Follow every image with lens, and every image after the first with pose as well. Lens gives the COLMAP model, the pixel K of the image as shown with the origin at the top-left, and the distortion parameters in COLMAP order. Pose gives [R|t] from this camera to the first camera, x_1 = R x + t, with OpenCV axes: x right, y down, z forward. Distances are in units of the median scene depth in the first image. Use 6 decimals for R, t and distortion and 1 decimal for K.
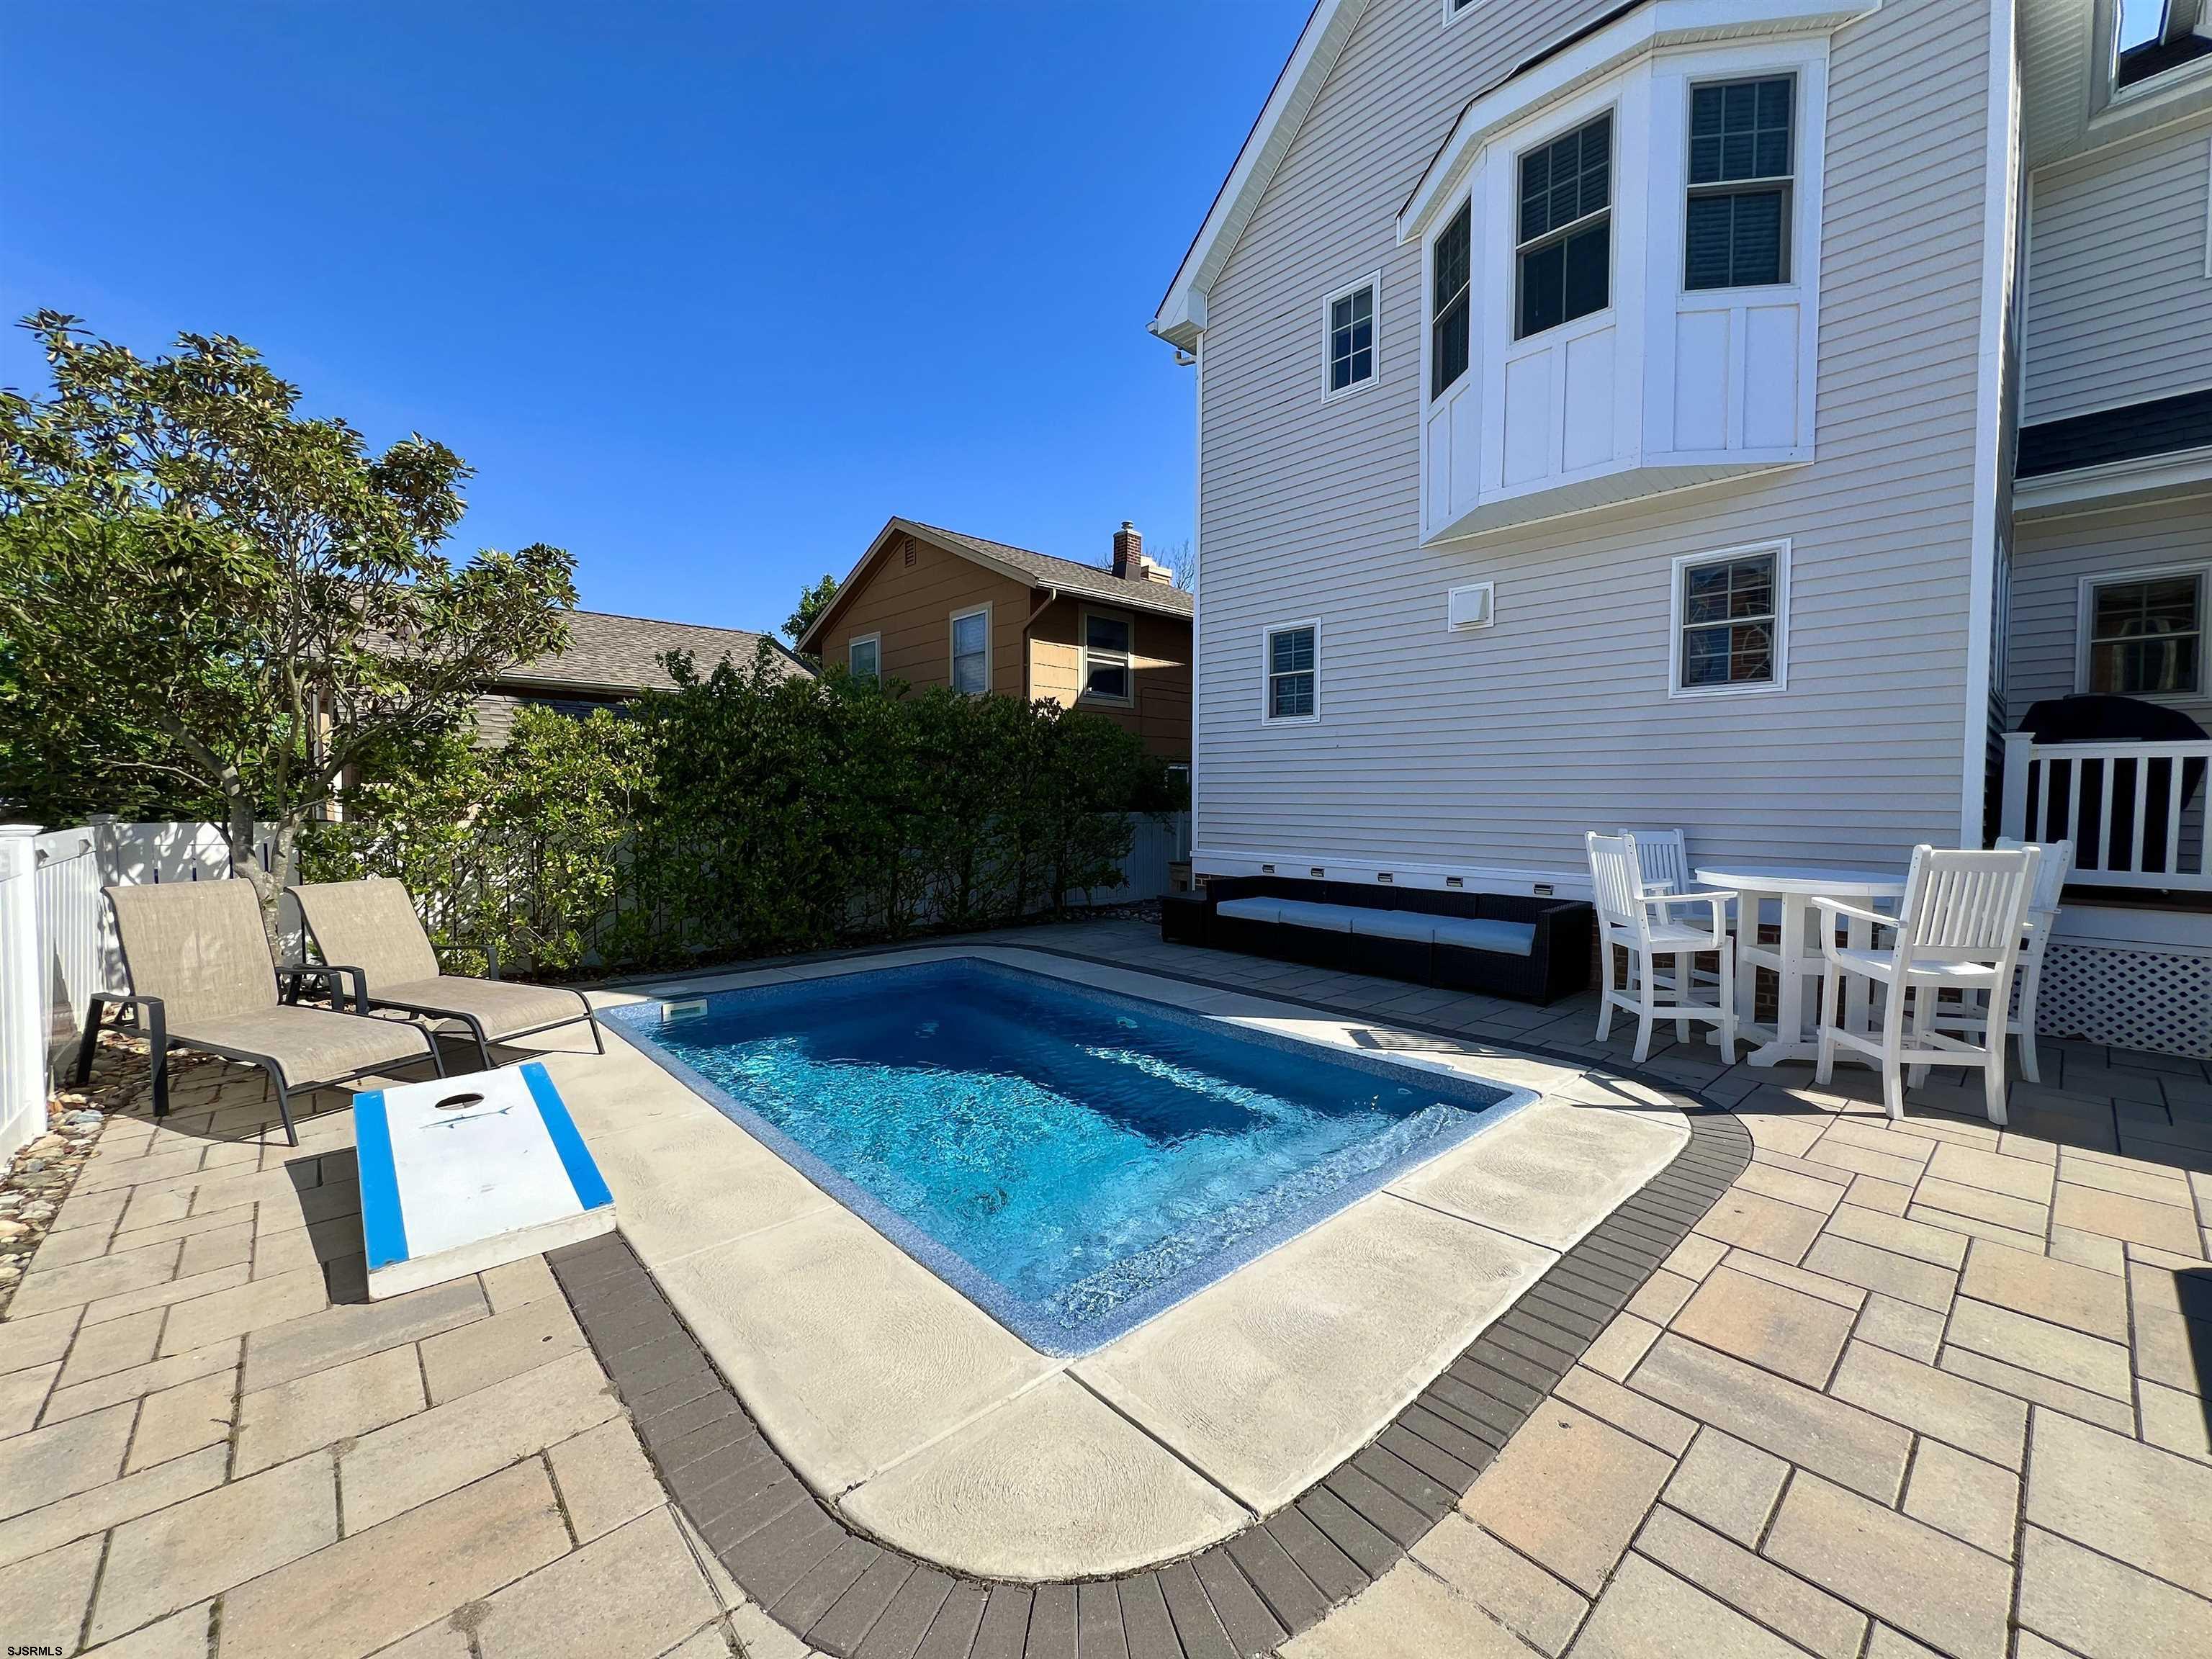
lens RADIAL K [[885.6, 0, 1099.8], [0, 885.6, 825.5], [0, 0, 1]] dist [0.000214, 0.000149]
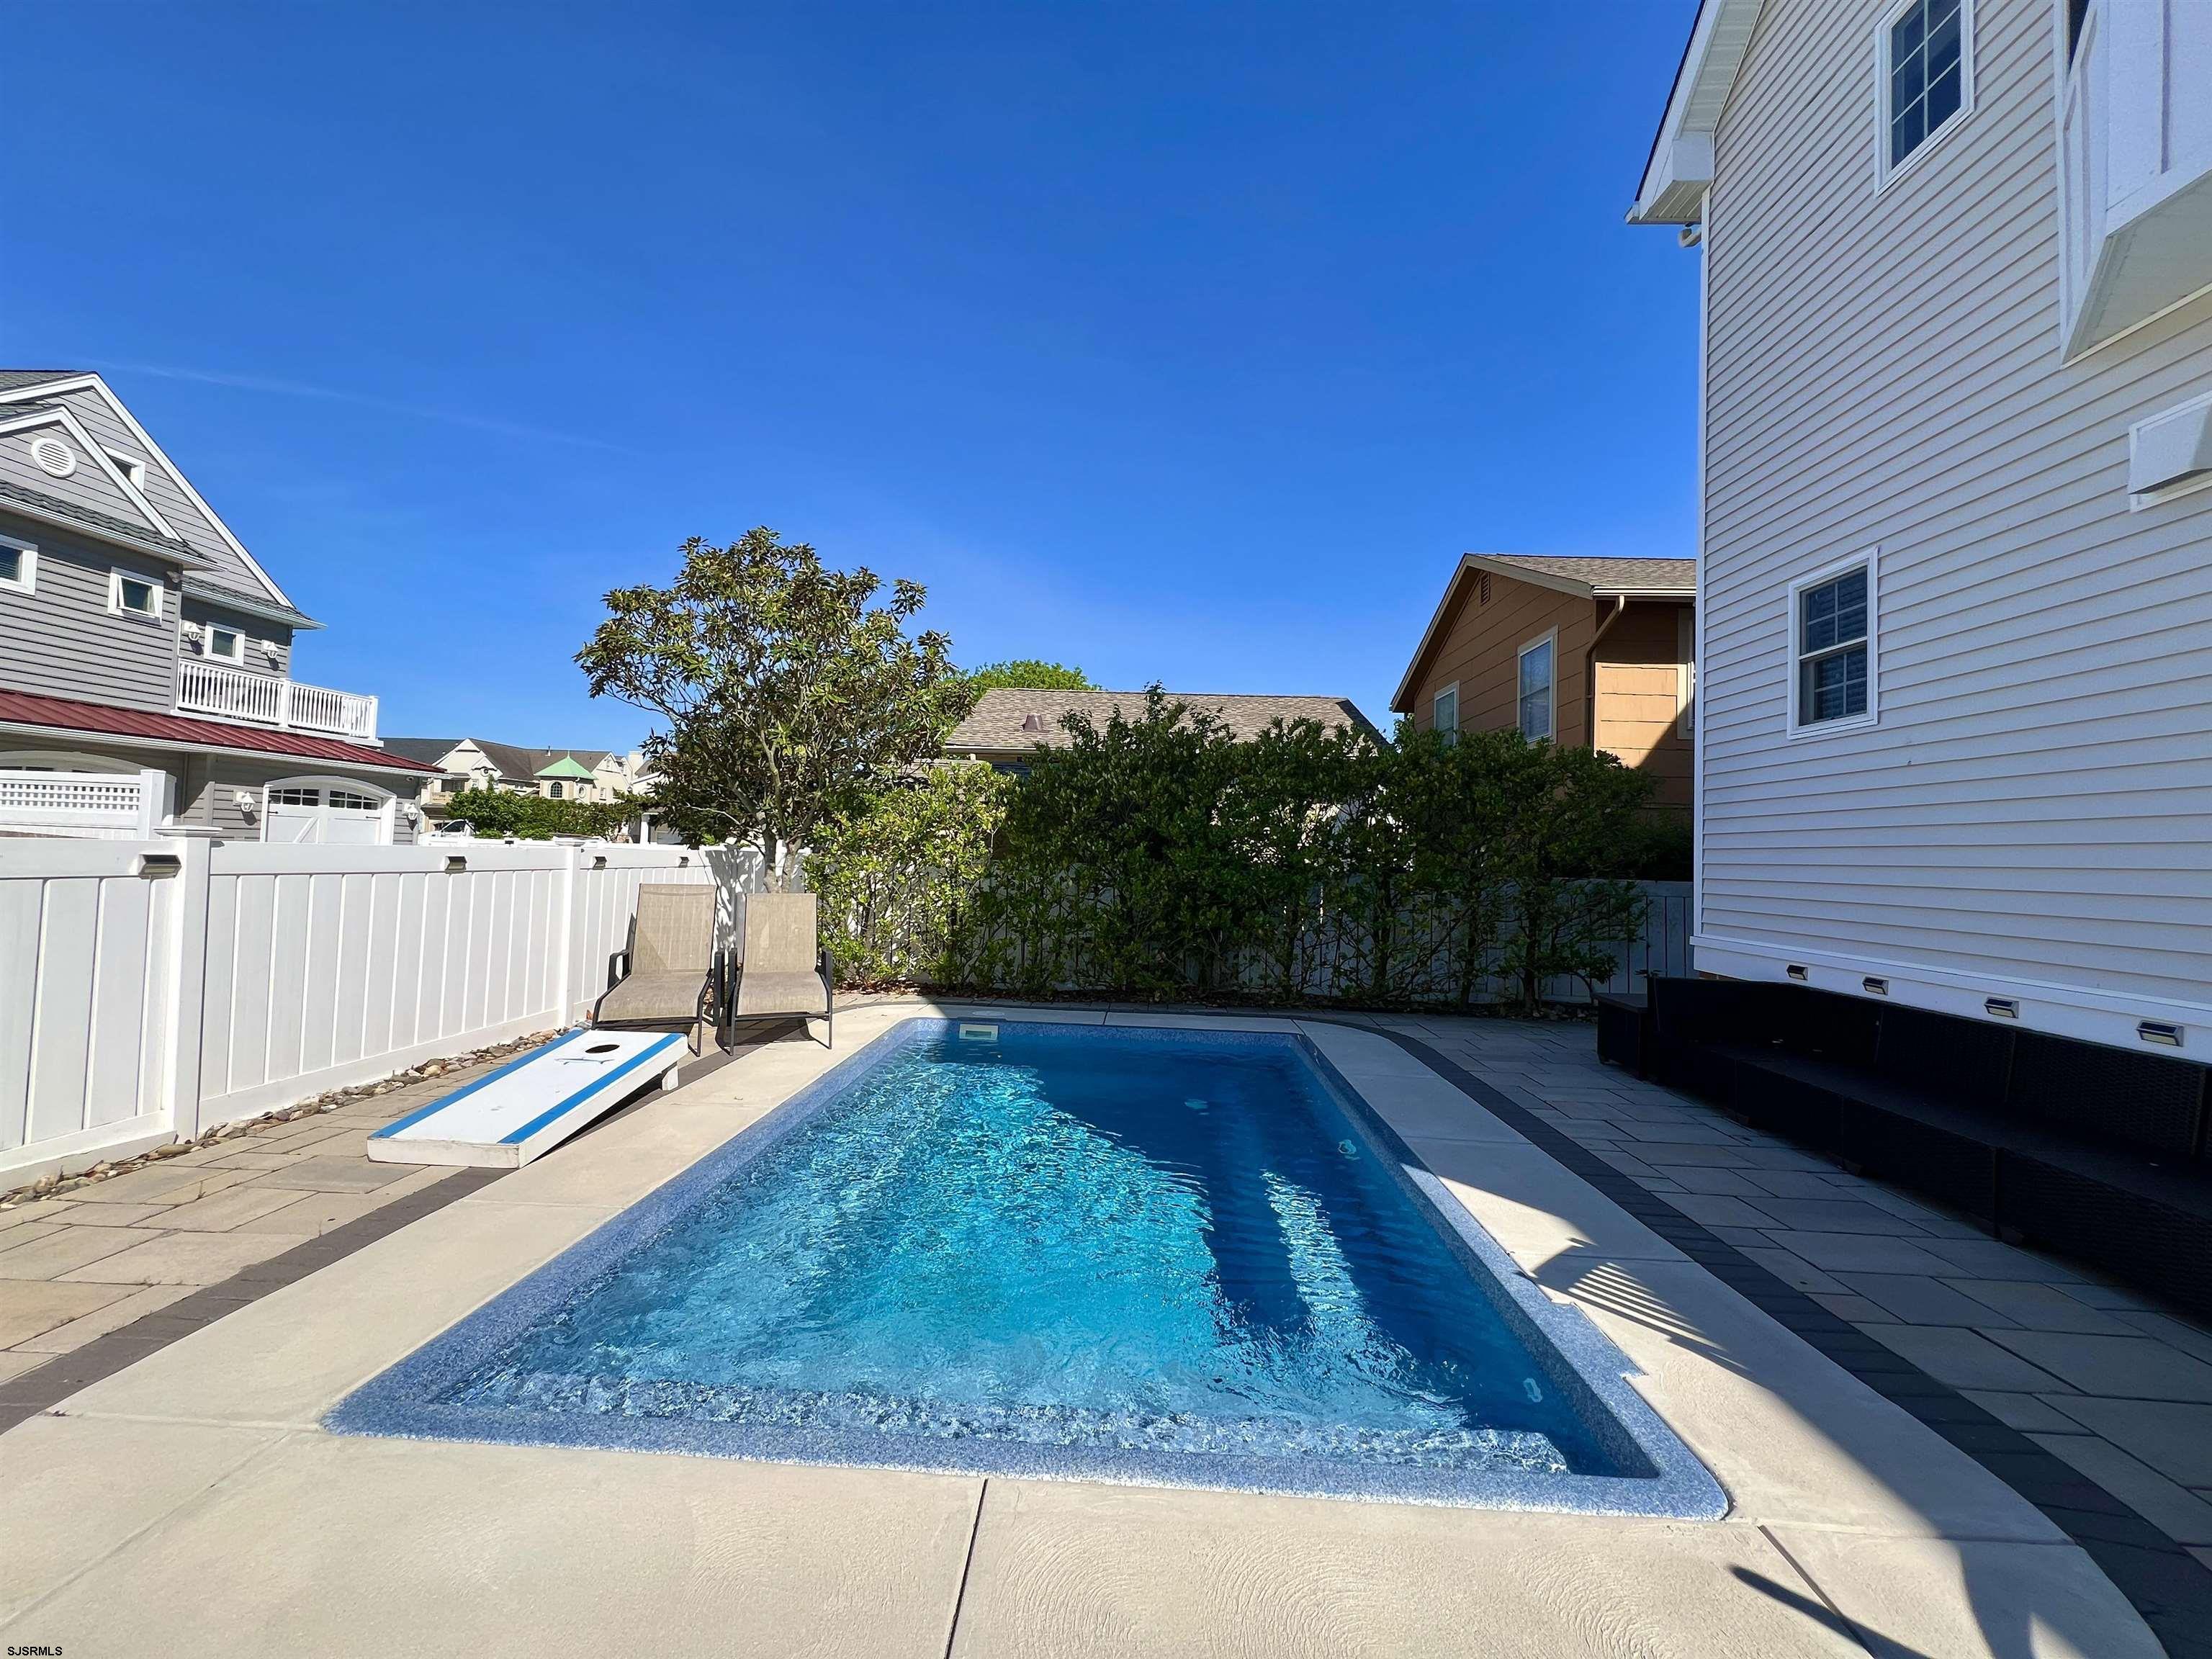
lens RADIAL K [[885.6, 0, 1101.1], [0, 885.6, 824.2], [0, 0, 1]] dist [0.000214, 0.000149]
pose [[0.704730, -0.007911, -0.709431, 0.448067], [-0.051501, 0.996729, -0.062275, 0.015700], [0.707604, 0.080423, 0.702018, 0.358687]]
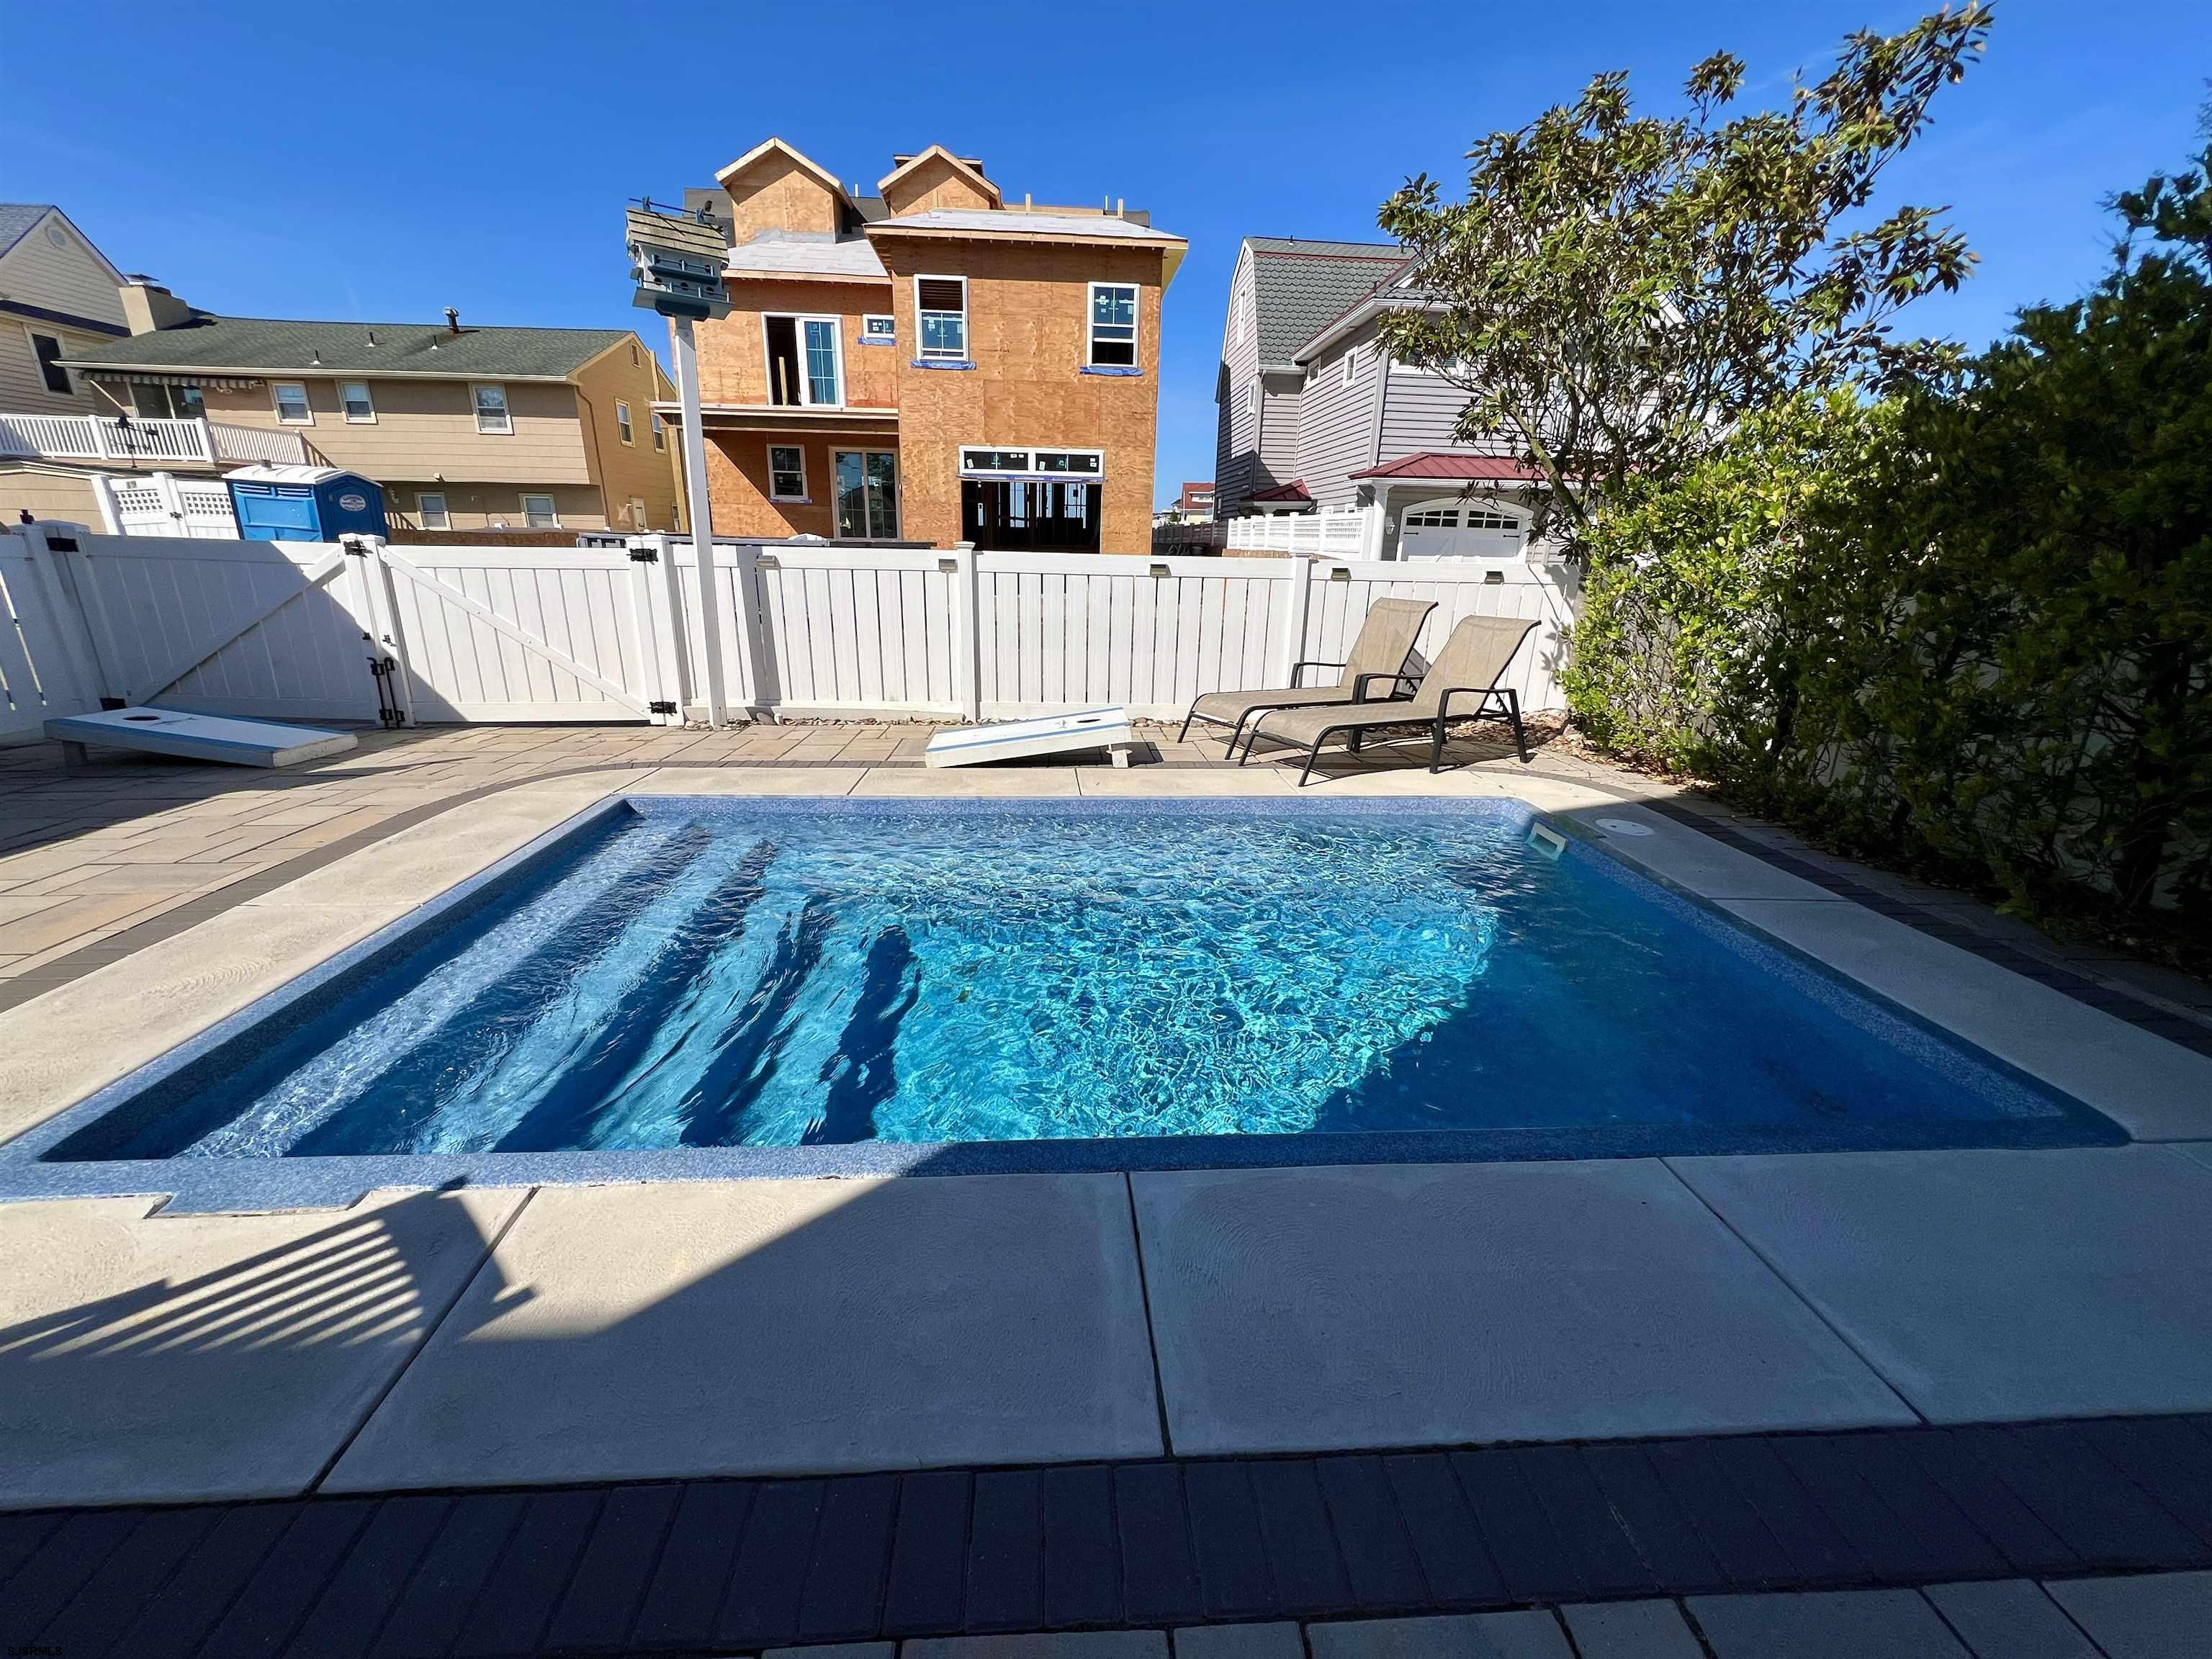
lens RADIAL K [[885.6, 0, 1107.0], [0, 885.6, 825.5], [0, 0, 1]] dist [0.000214, 0.000149]
pose [[-0.621726, 0.221115, -0.751375, 0.326976], [-0.050081, 0.946137, 0.319869, -0.018000], [0.781632, 0.236501, -0.577164, 1.250061]]
